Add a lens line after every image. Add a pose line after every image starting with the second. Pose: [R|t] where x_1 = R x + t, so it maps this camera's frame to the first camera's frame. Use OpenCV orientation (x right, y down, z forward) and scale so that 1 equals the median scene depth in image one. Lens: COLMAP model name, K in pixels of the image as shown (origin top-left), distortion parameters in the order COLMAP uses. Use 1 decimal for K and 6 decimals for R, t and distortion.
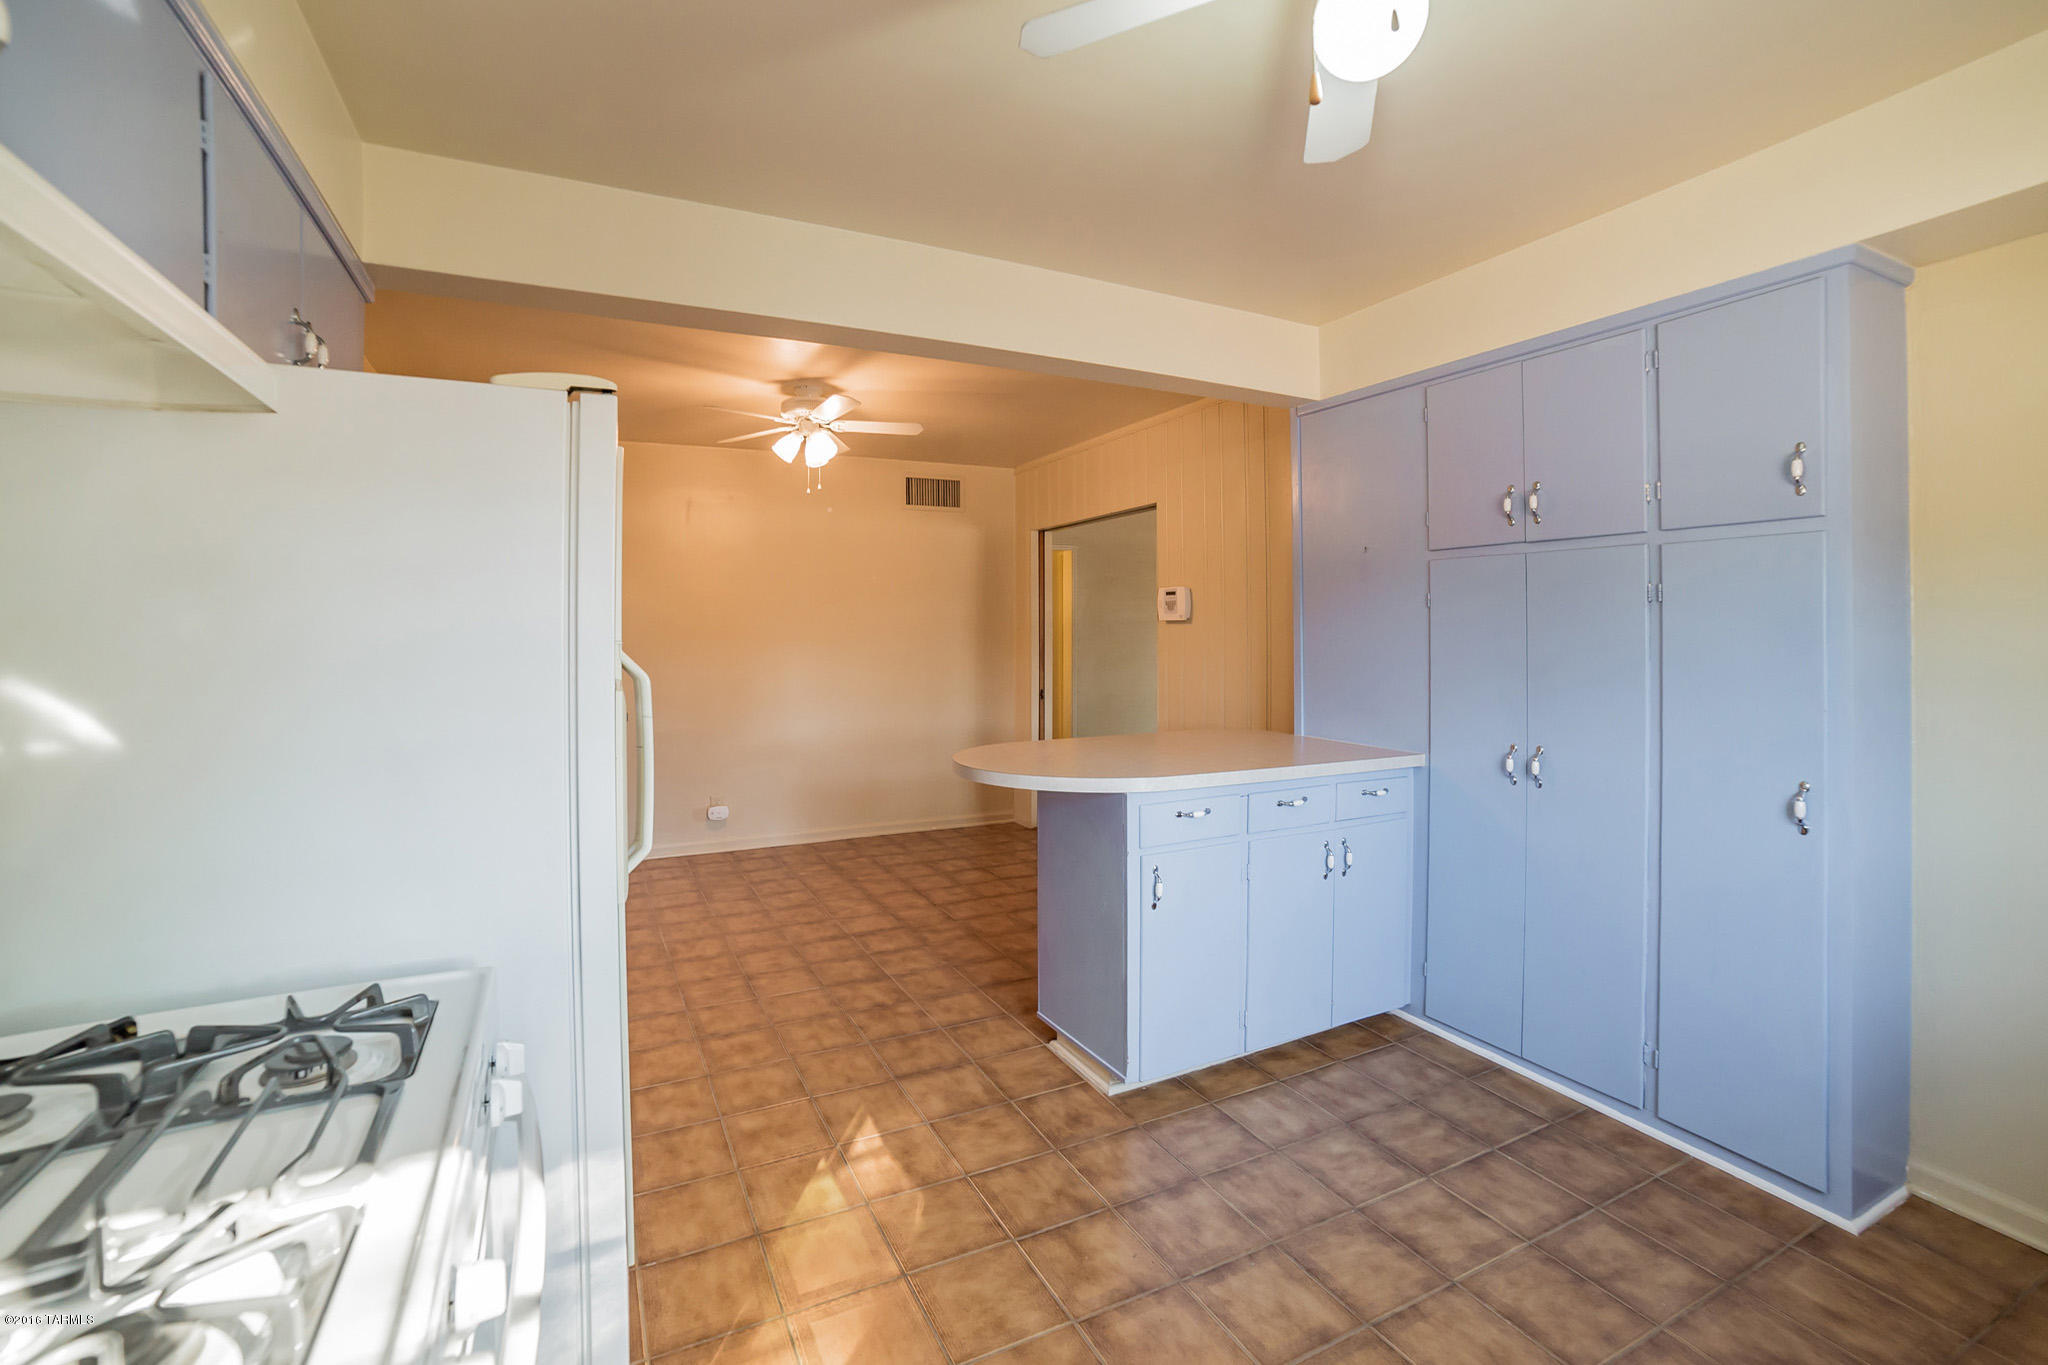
lens RADIAL K [[864.8, 0, 938.7], [0, 864.8, 640.6], [0, 0, 1]] dist [-0.107644, 0.040560]
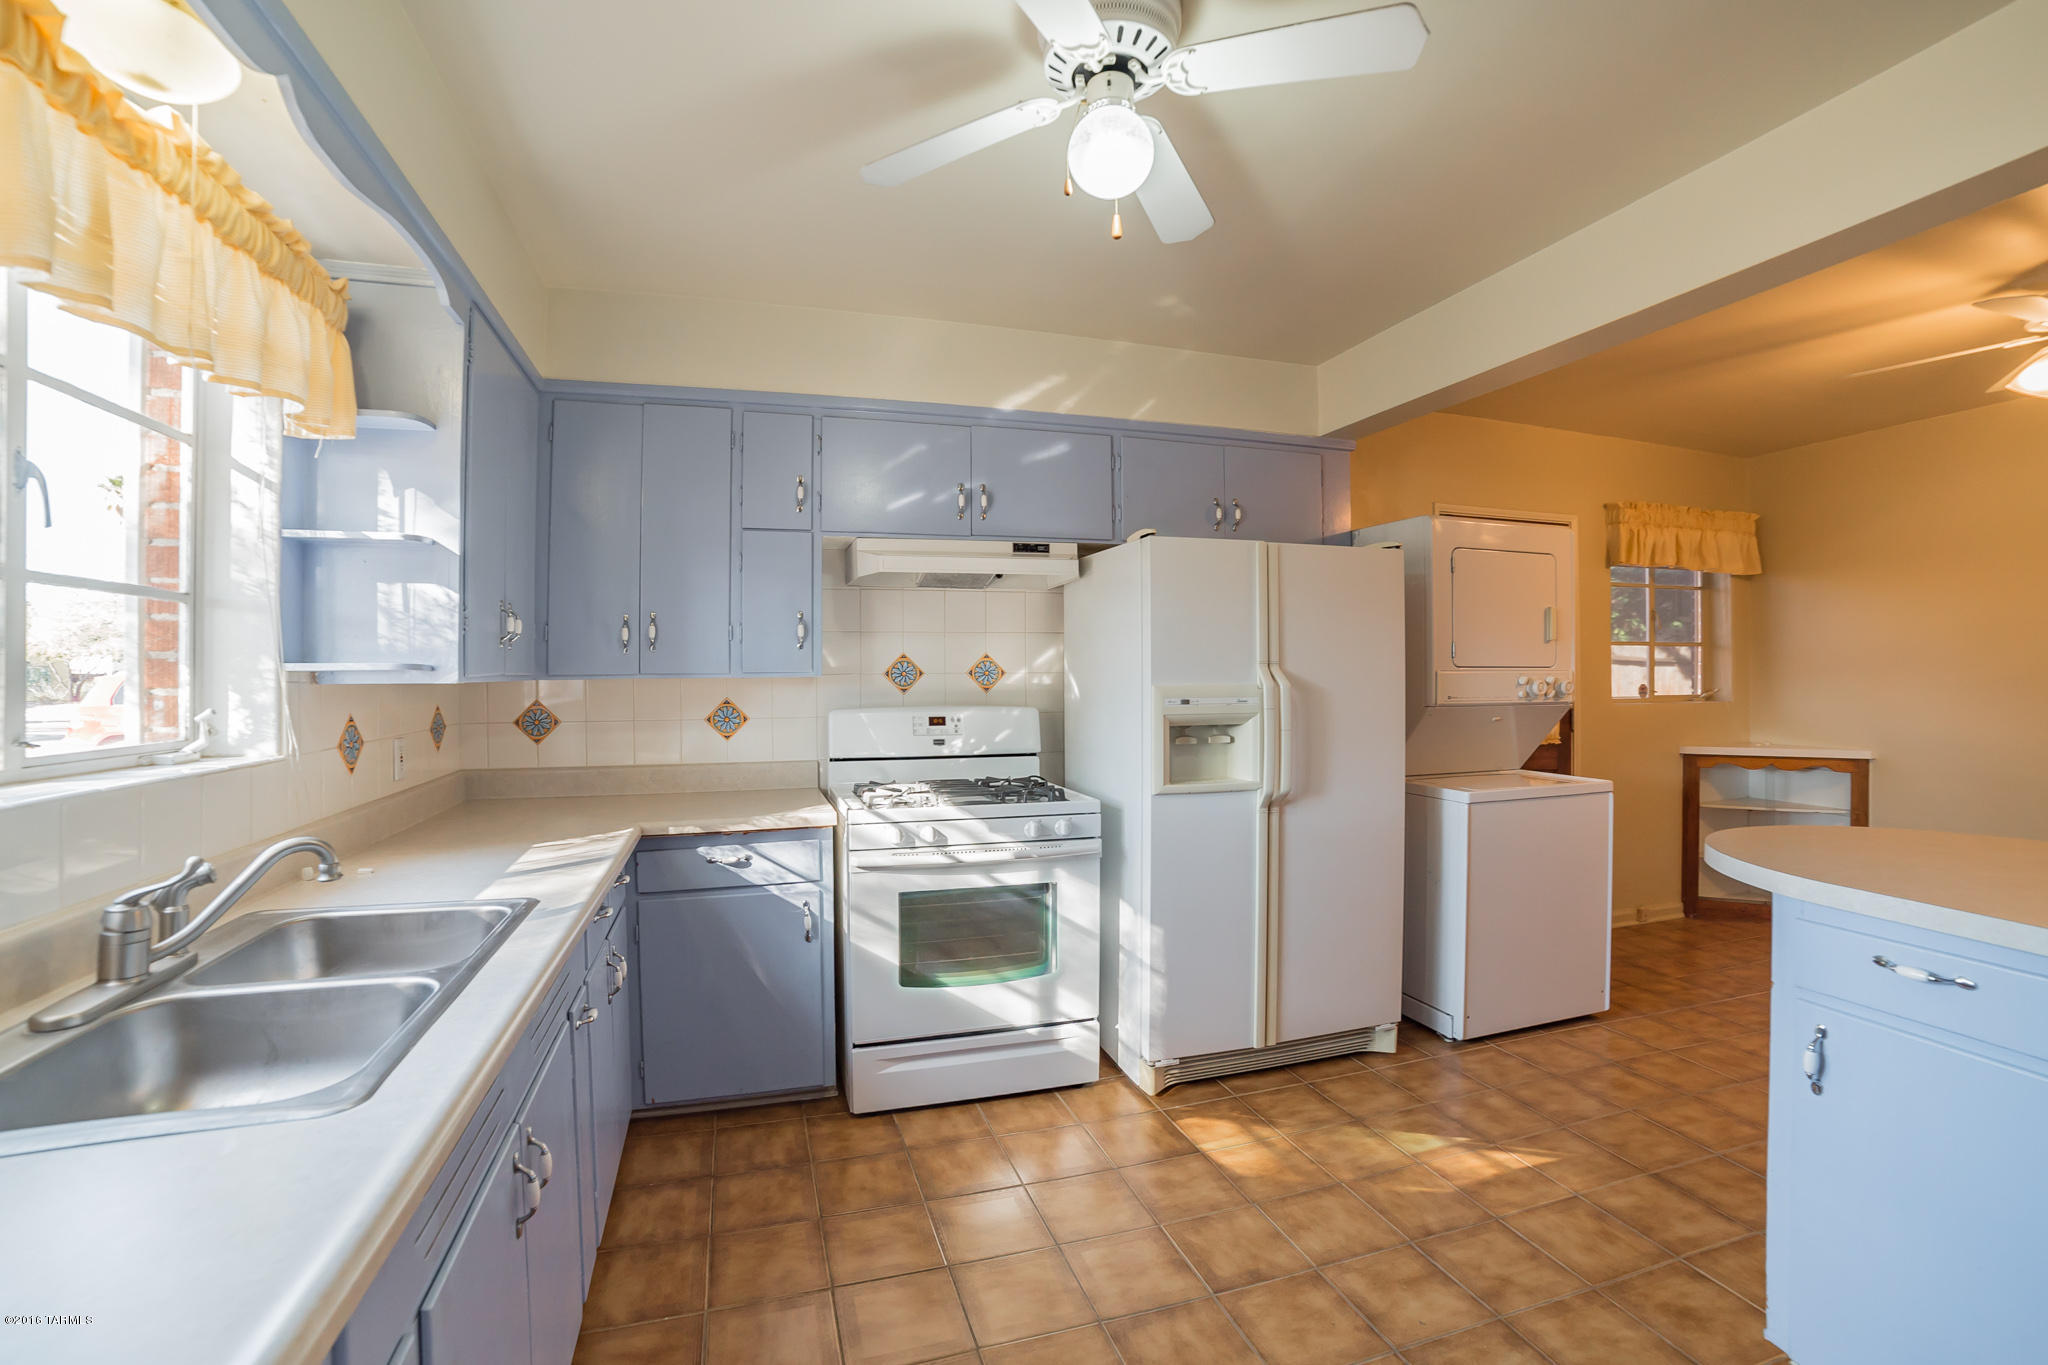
lens RADIAL K [[859.4, 0, 1026.1], [0, 859.4, 662.6], [0, 0, 1]] dist [-0.091950, 0.027369]
pose [[-0.112441, -0.004101, -0.993650, 0.807592], [-0.000271, 0.999992, -0.004097, 0.000354], [0.993658, -0.000192, -0.112441, 0.437973]]
